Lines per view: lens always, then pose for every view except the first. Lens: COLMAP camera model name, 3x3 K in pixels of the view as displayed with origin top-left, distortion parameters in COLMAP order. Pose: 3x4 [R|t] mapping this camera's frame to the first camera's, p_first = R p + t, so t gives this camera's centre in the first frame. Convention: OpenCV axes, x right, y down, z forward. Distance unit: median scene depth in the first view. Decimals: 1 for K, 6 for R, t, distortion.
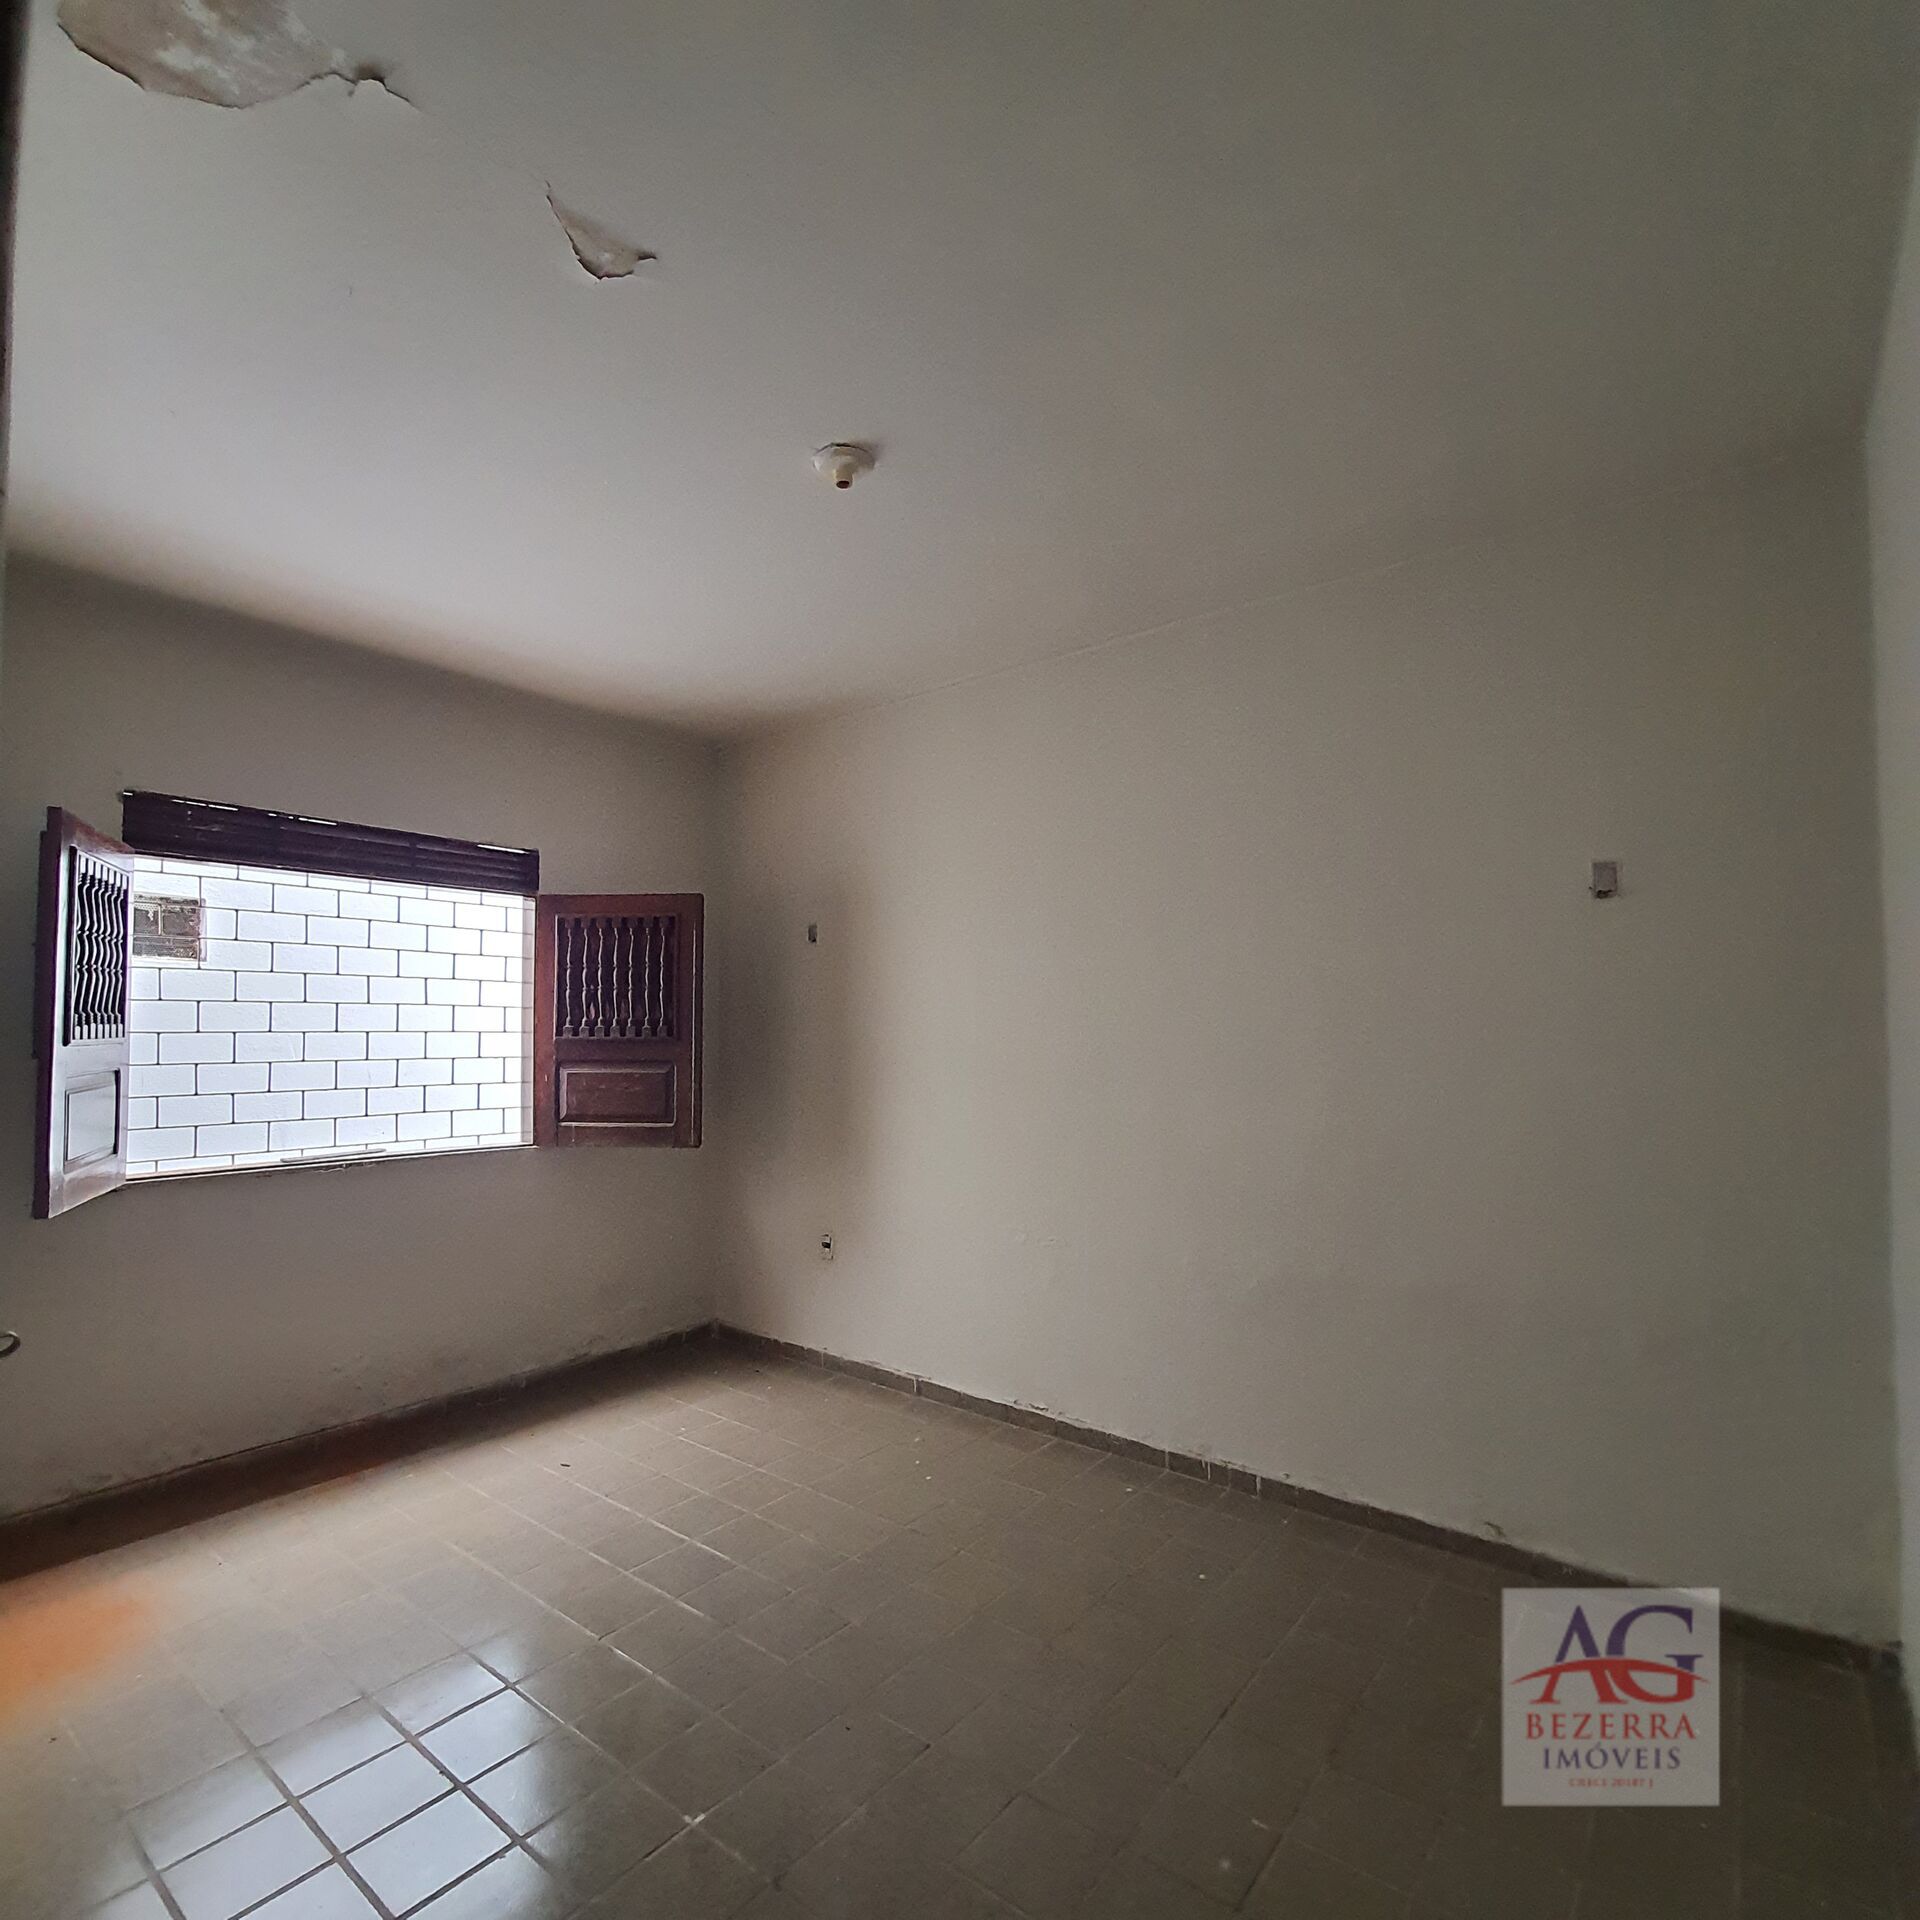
lens RADIAL K [[997.8, 0, 963.9], [0, 997.8, 1003.9], [0, 0, 1]] dist [-0.019462, 0.001425]
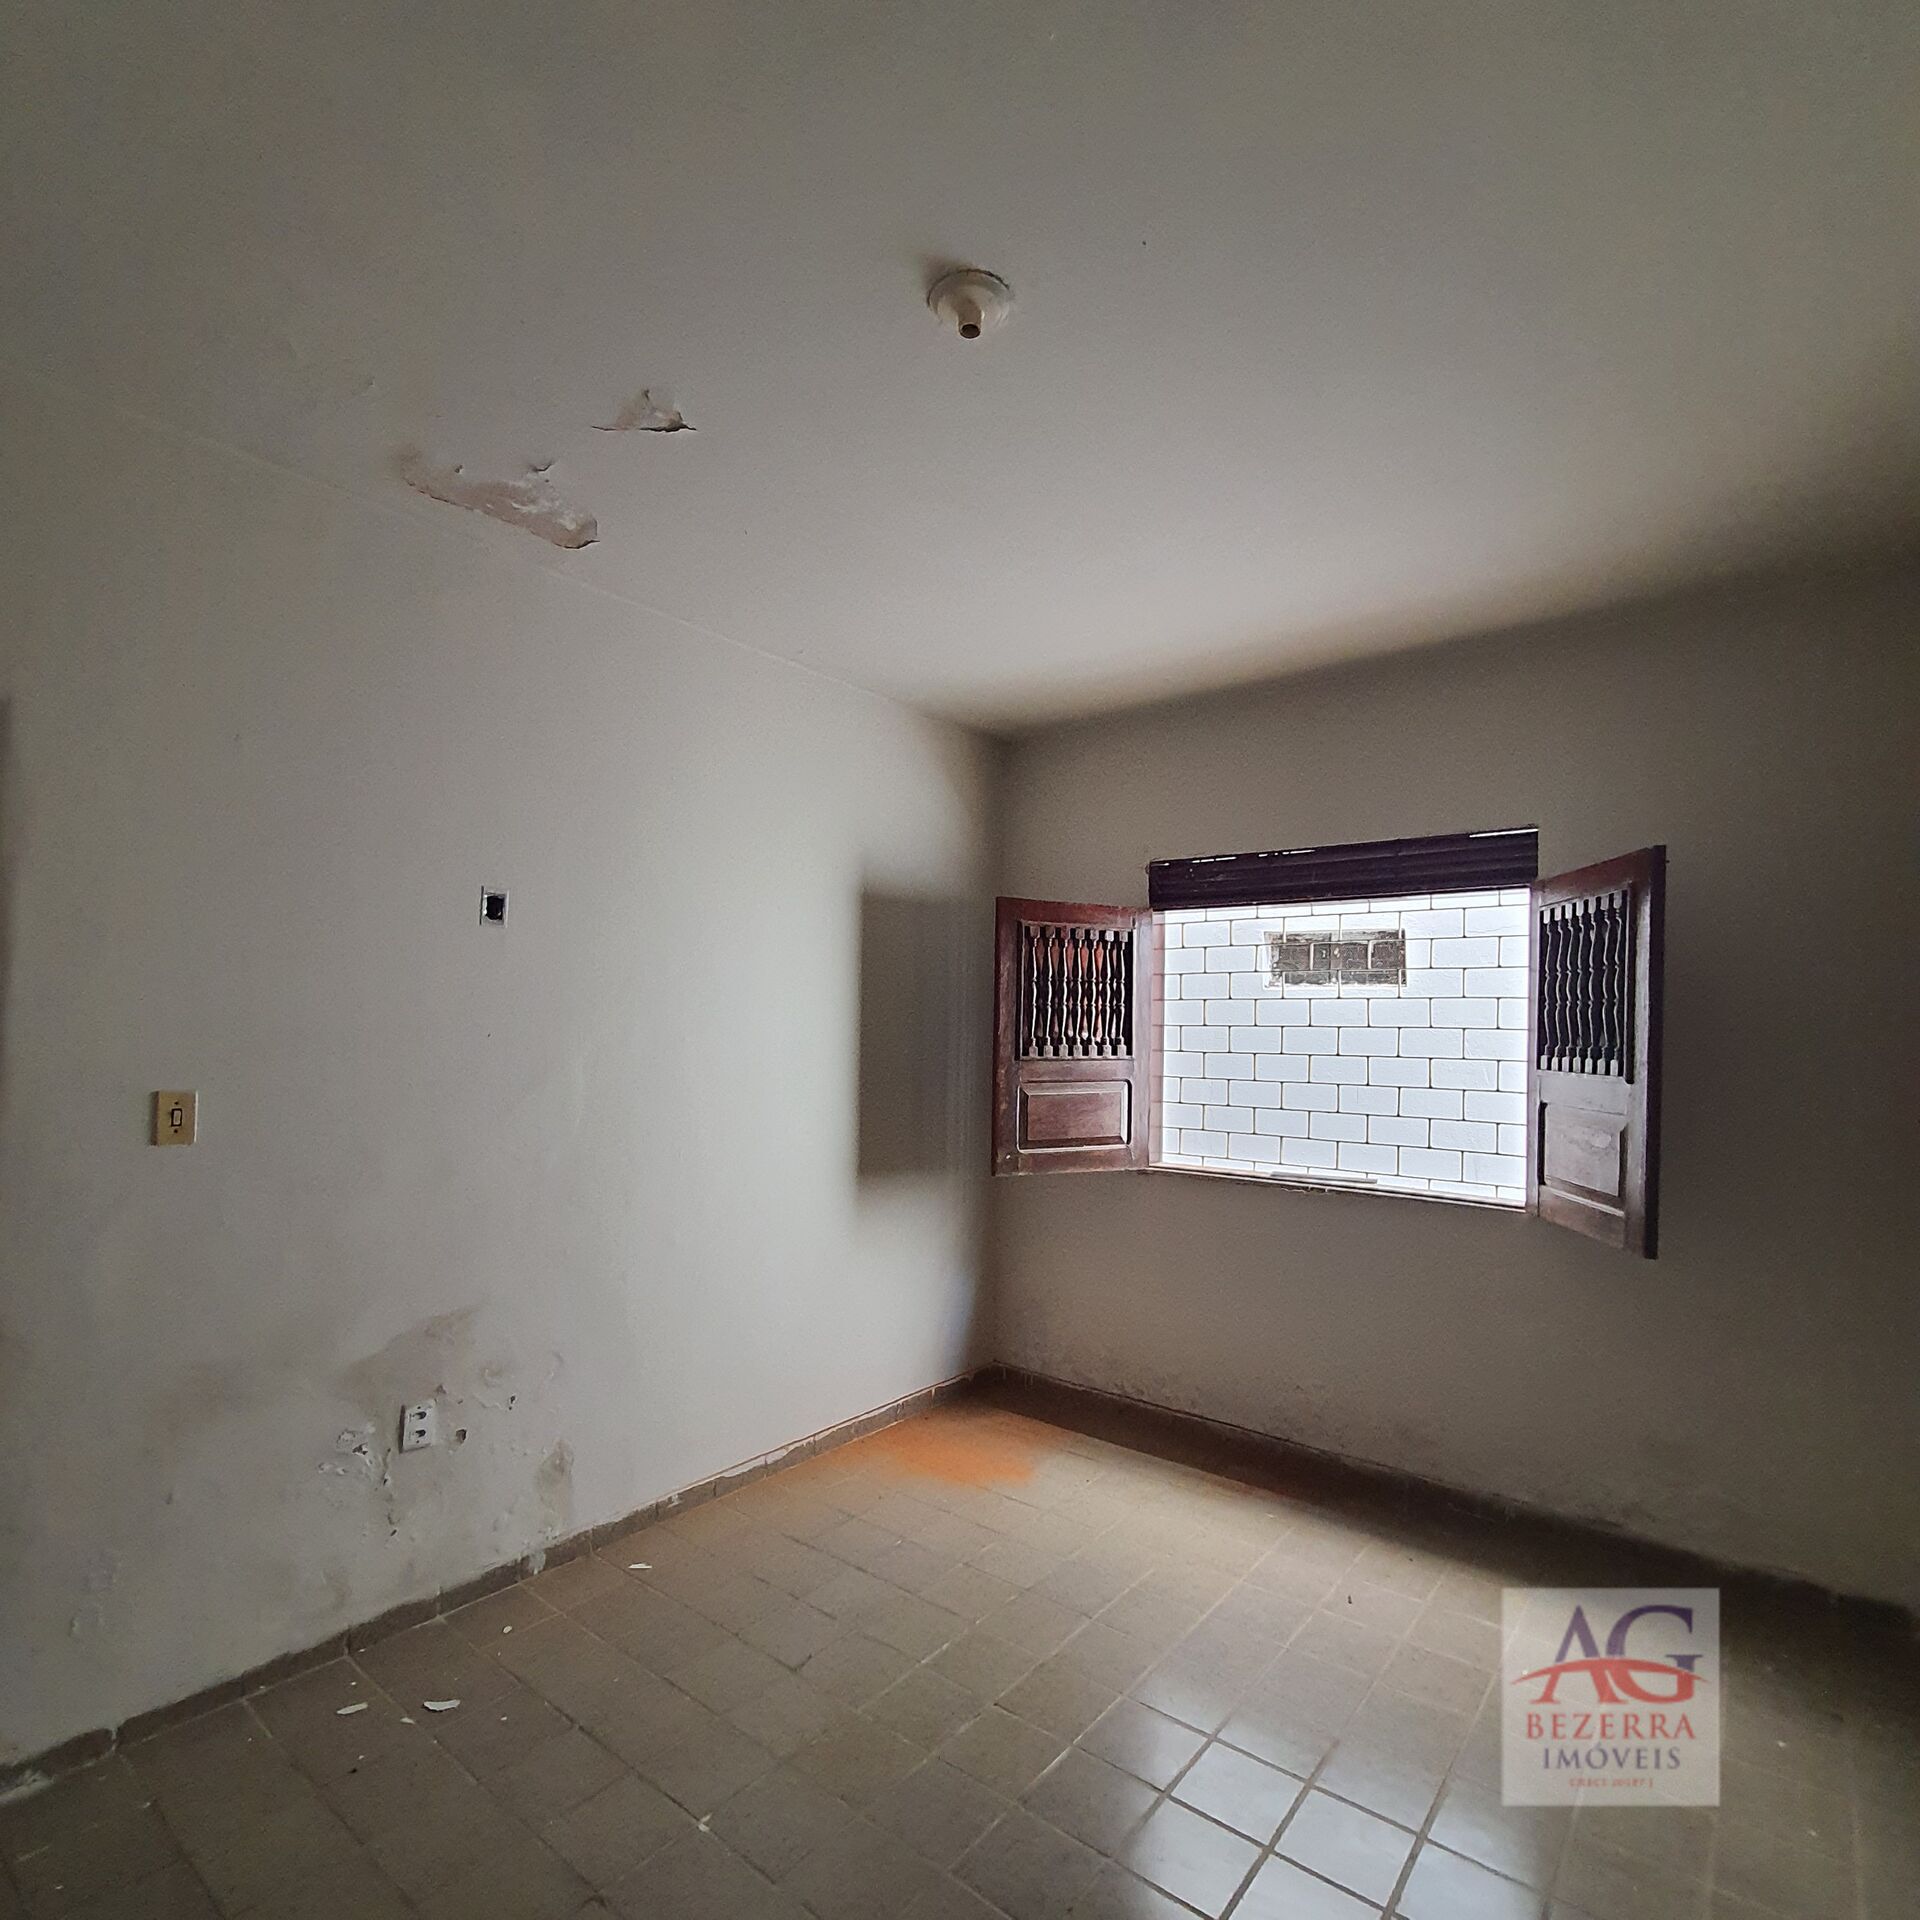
lens RADIAL K [[1021.4, 0, 965.4], [0, 1021.4, 1008.6], [0, 0, 1]] dist [0.002126, -0.009809]
pose [[-0.009887, -0.029729, -0.999509, 0.396305], [0.000186, 0.999558, -0.029732, 0.011384], [0.999951, -0.000479, -0.009877, 0.618222]]
